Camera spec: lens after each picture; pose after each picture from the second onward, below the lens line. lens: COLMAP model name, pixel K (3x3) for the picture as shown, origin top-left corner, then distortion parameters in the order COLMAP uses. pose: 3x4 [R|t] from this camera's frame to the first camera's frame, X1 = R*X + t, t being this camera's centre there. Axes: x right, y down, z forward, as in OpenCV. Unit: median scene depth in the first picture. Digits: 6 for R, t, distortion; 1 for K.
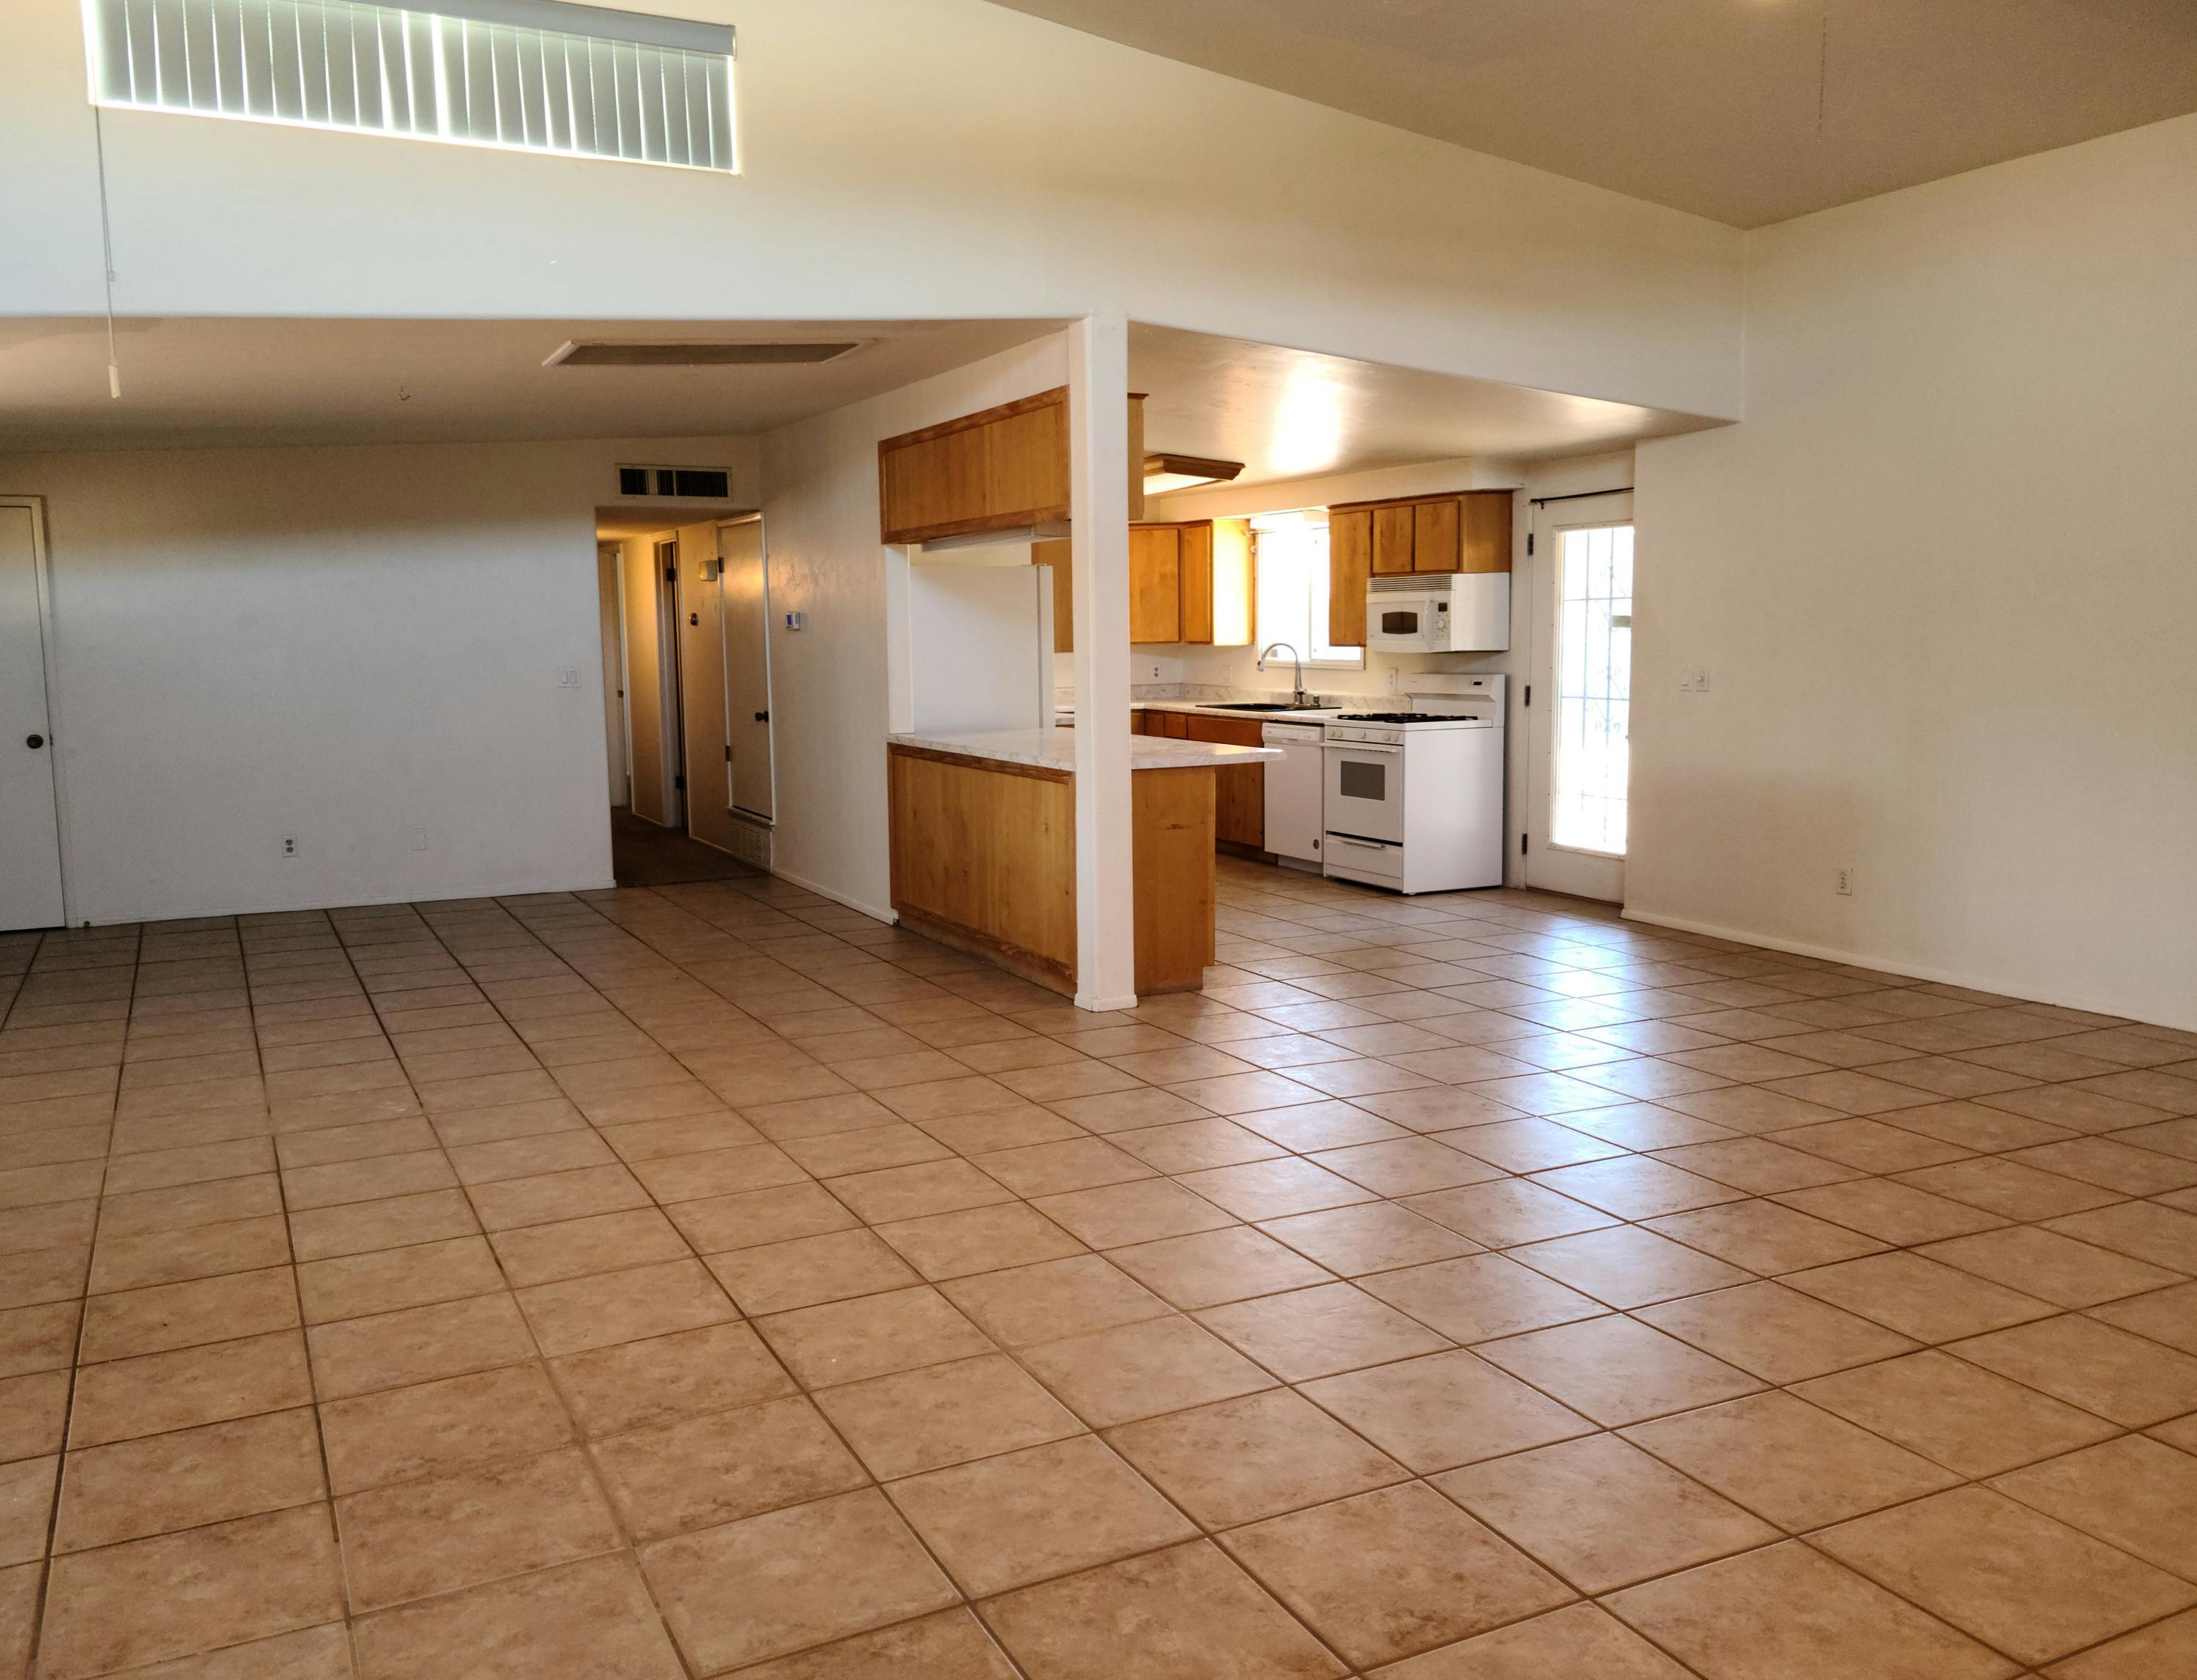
lens RADIAL K [[1819.3, 0, 1097.6], [0, 1819.3, 834.8], [0, 0, 1]] dist [0.068158, -0.027531]
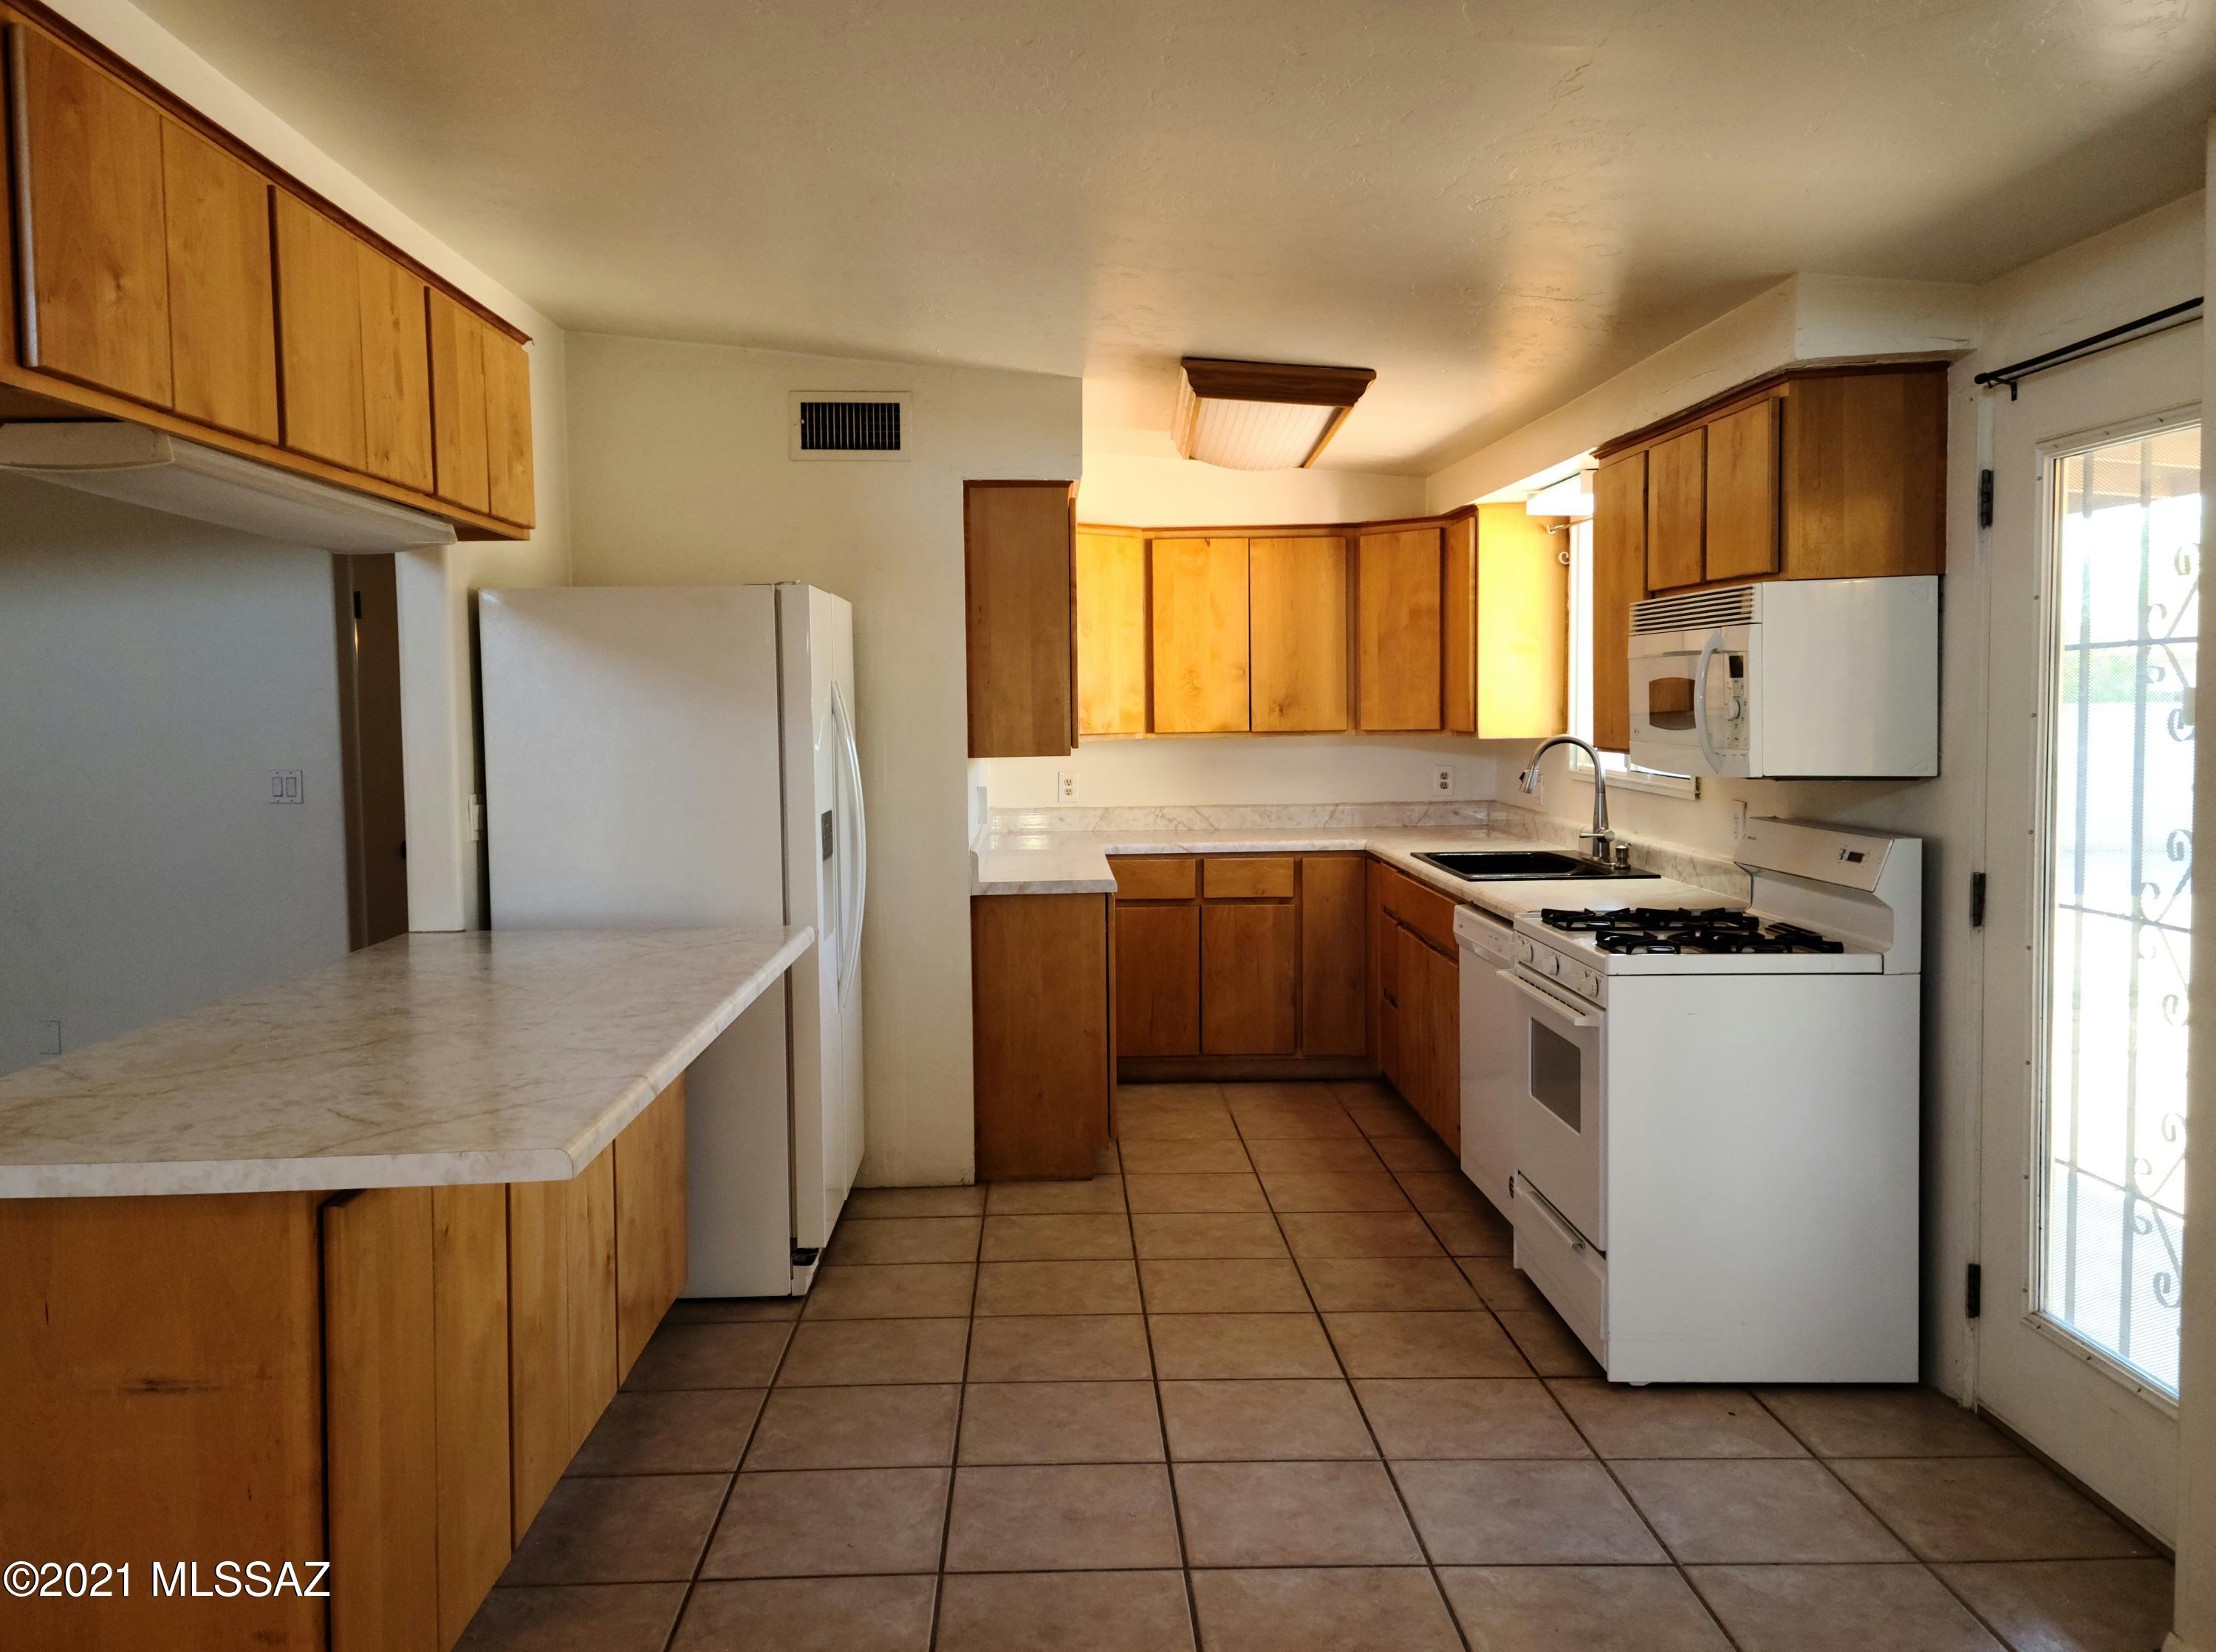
lens RADIAL K [[1795.4, 0, 1088.9], [0, 1795.4, 807.8], [0, 0, 1]] dist [0.067067, -0.005956]
pose [[0.905210, 0.028022, -0.424041, 0.244161], [-0.048004, 0.998180, -0.036513, -0.077450], [0.422246, 0.053408, 0.904907, 0.622493]]
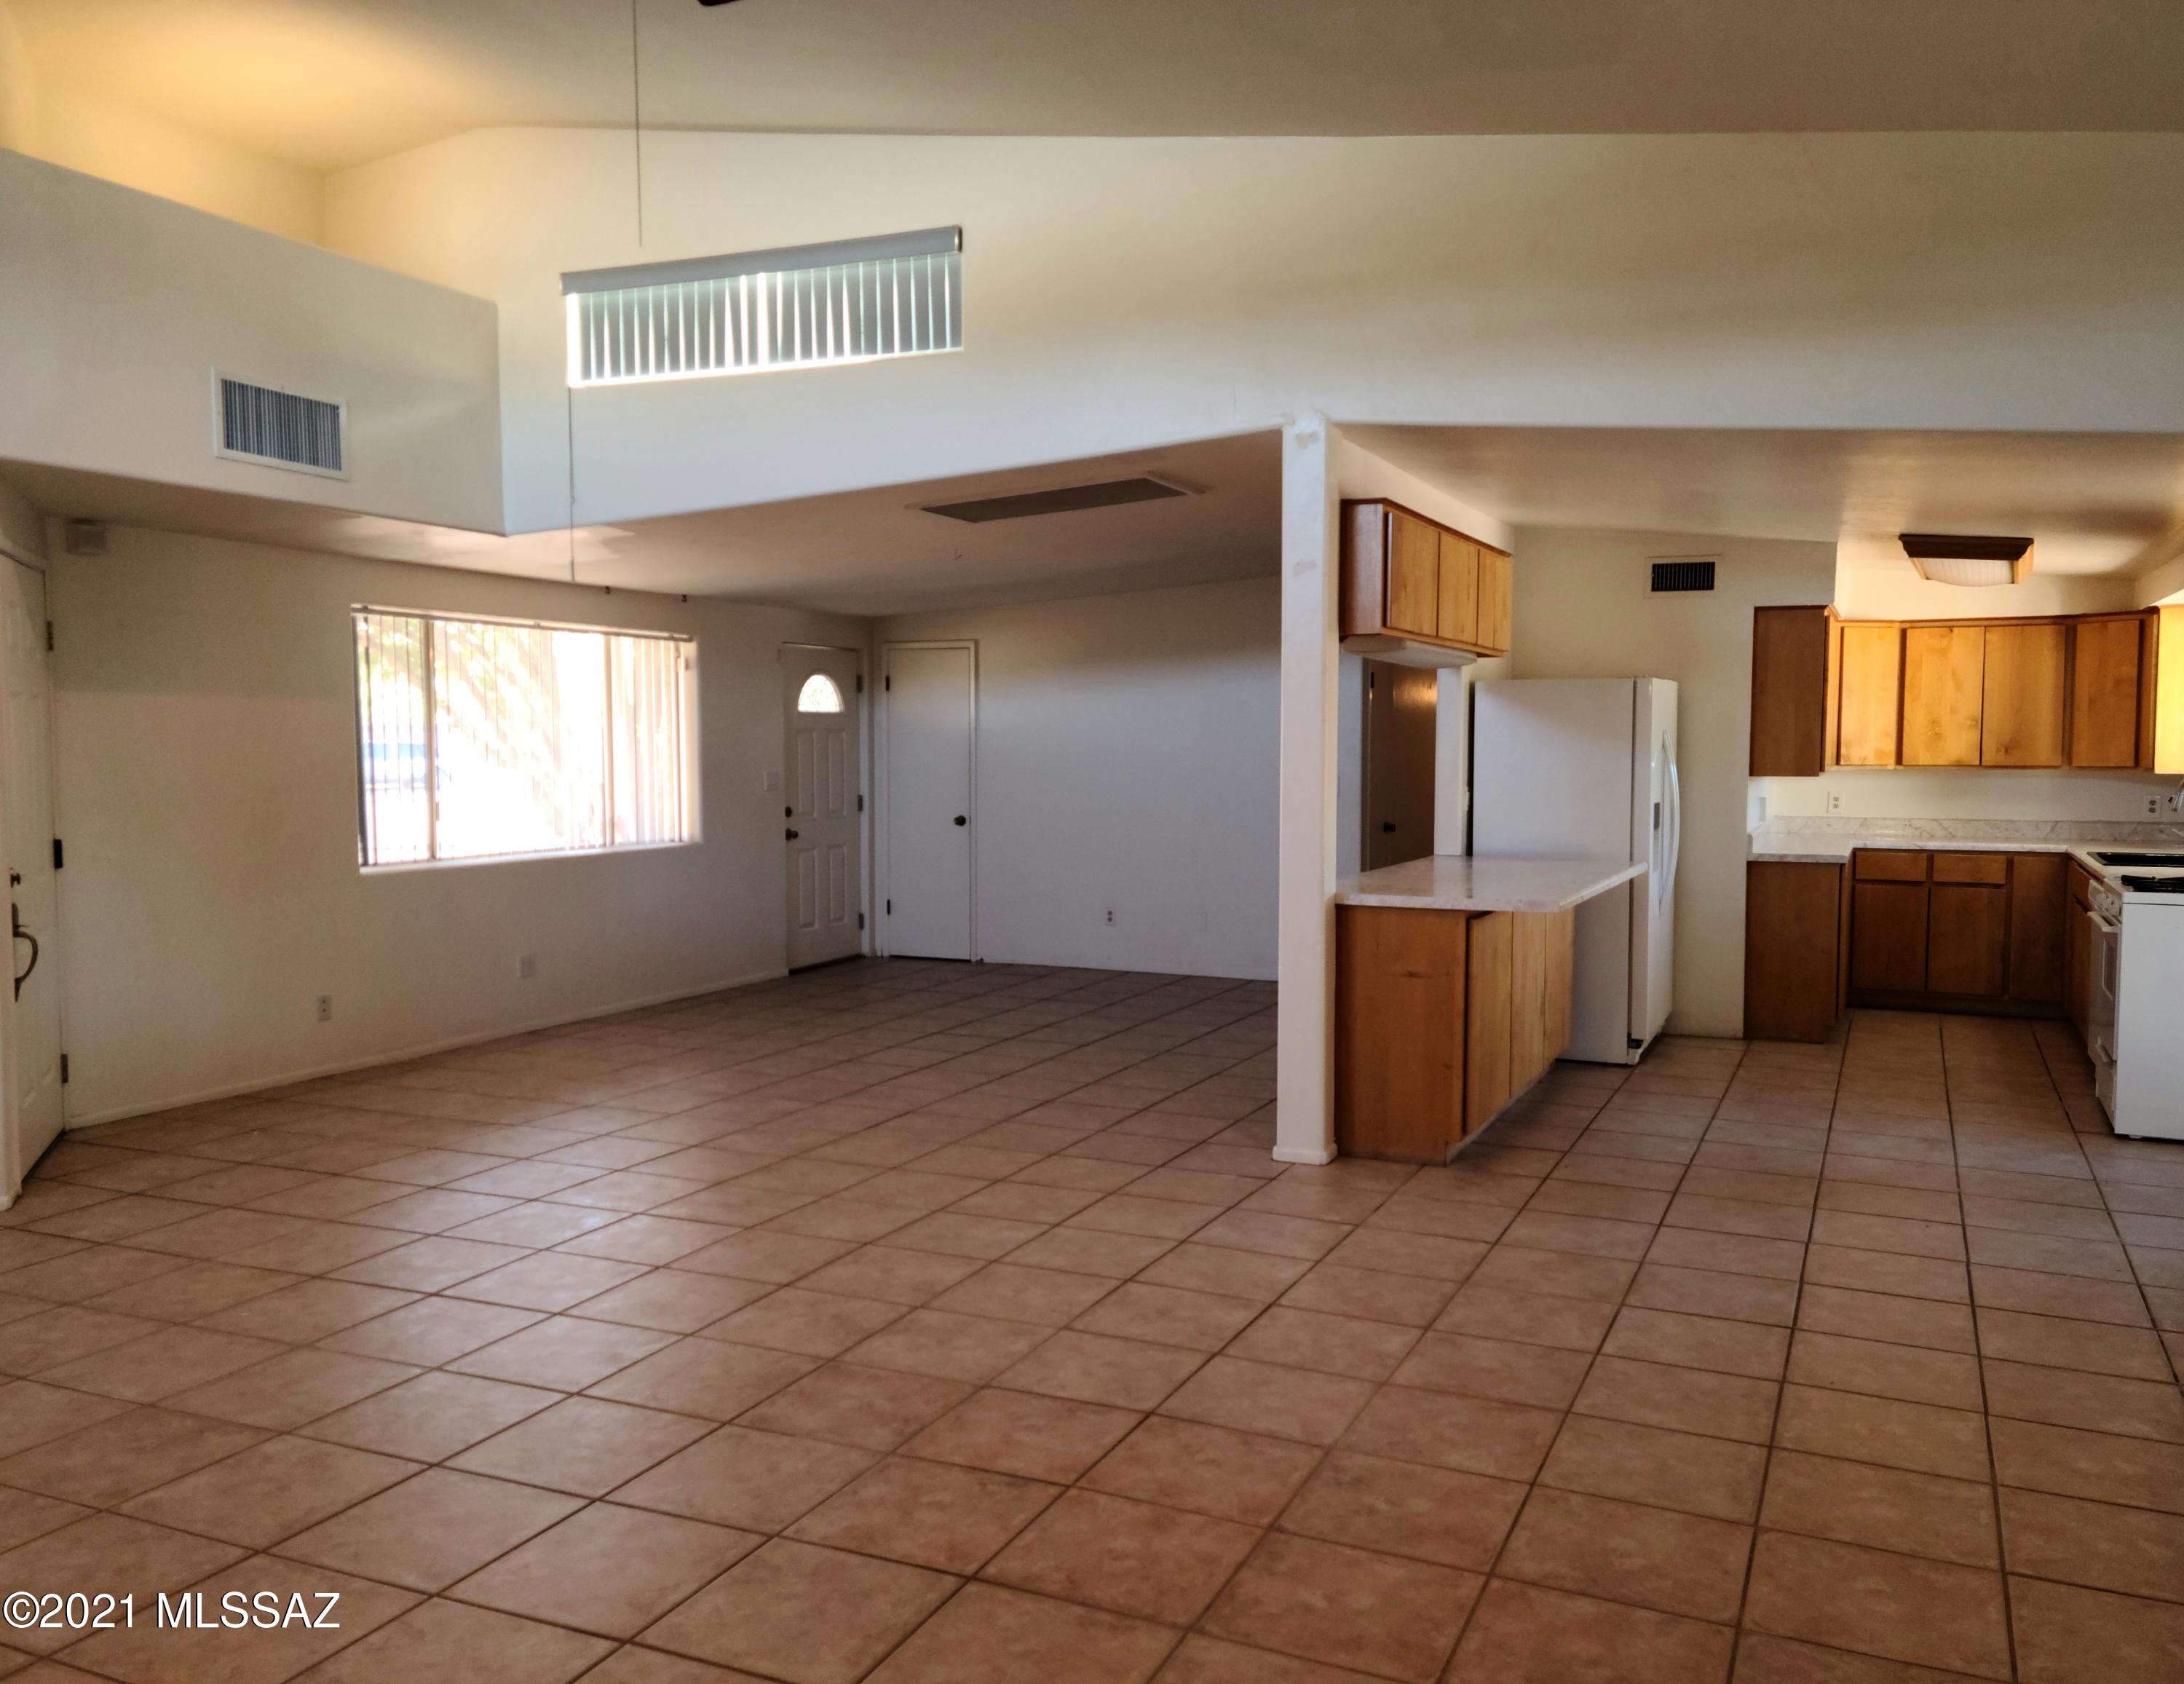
lens RADIAL K [[1783.5, 0, 1075.7], [0, 1783.5, 839.3], [0, 0, 1]] dist [0.084049, -0.033428]
pose [[0.626170, 0.060142, -0.777363, 0.487291], [-0.099516, 0.995031, -0.003178, -0.040608], [0.773309, 0.079350, 0.629044, 0.250725]]
